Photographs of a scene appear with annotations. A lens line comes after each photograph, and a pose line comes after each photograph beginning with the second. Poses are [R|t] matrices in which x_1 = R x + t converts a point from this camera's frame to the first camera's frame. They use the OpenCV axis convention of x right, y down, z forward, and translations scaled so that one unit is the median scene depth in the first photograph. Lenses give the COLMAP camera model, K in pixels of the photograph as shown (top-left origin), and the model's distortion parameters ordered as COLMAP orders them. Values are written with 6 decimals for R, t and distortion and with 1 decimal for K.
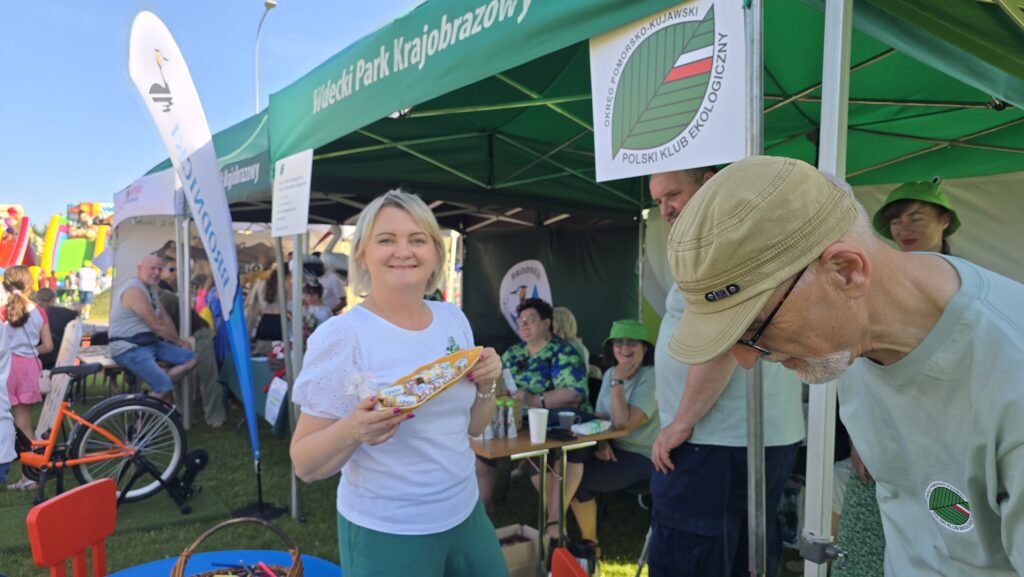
lens RADIAL K [[698.5, 0, 516.7], [0, 698.5, 289.9], [0, 0, 1]] dist [0.043450, -0.034805]
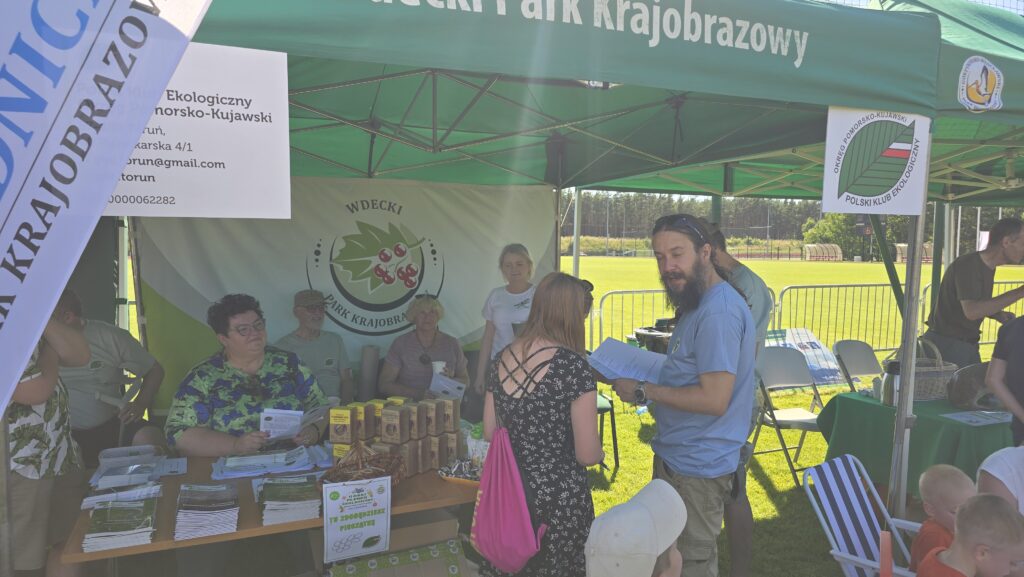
lens RADIAL K [[698.5, 0, 505.6], [0, 698.5, 297.7], [0, 0, 1]] dist [0.043450, -0.034805]
pose [[0.261801, -0.078906, 0.961891, -0.523100], [0.009147, 0.996810, 0.079280, -0.040285], [-0.965079, -0.011957, 0.261688, 0.480148]]
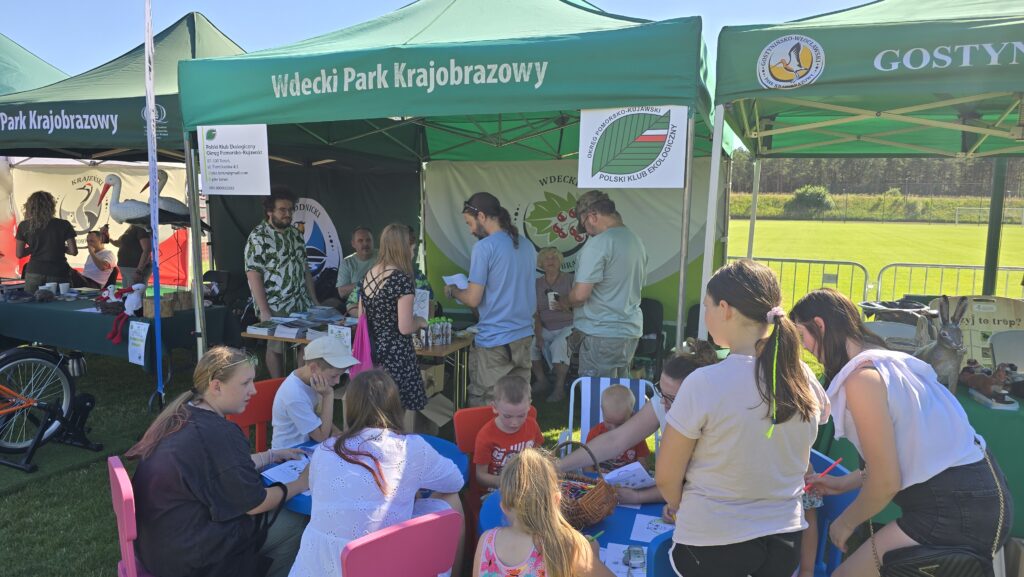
lens RADIAL K [[698.5, 0, 501.5], [0, 698.5, 292.2], [0, 0, 1]] dist [0.043450, -0.034805]
pose [[0.867451, -0.056657, 0.494286, -0.381195], [-0.002239, 0.993040, 0.117754, -0.037432], [-0.497517, -0.103253, 0.861287, -0.191076]]
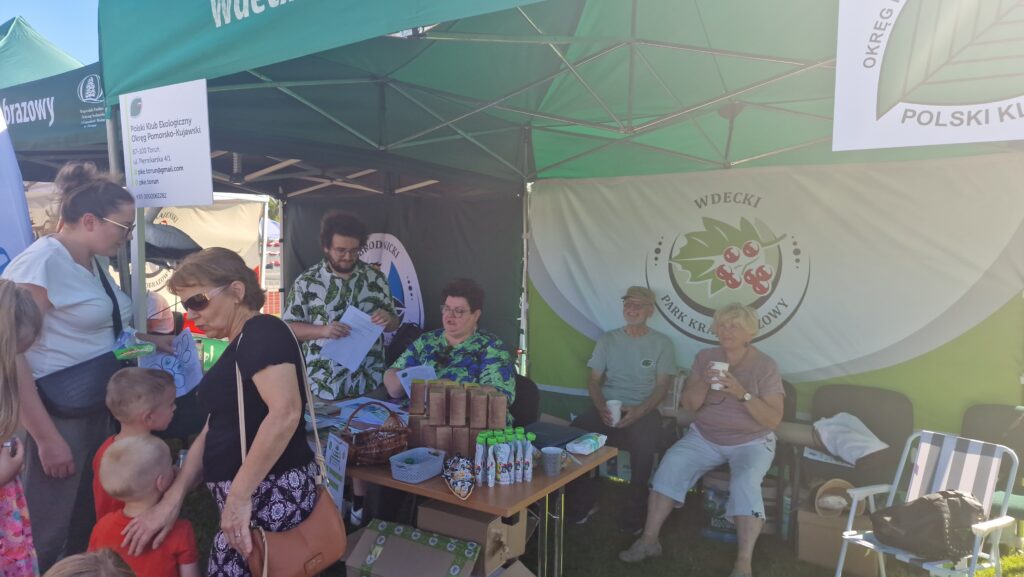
lens RADIAL K [[690.4, 0, 495.5], [0, 690.4, 291.5], [0, 0, 1]] dist [0.065533, -0.043514]
pose [[0.951321, -0.010643, 0.308017, -0.162201], [-0.004668, 0.998791, 0.048926, -0.018863], [-0.308166, -0.047982, 0.950122, 0.174545]]
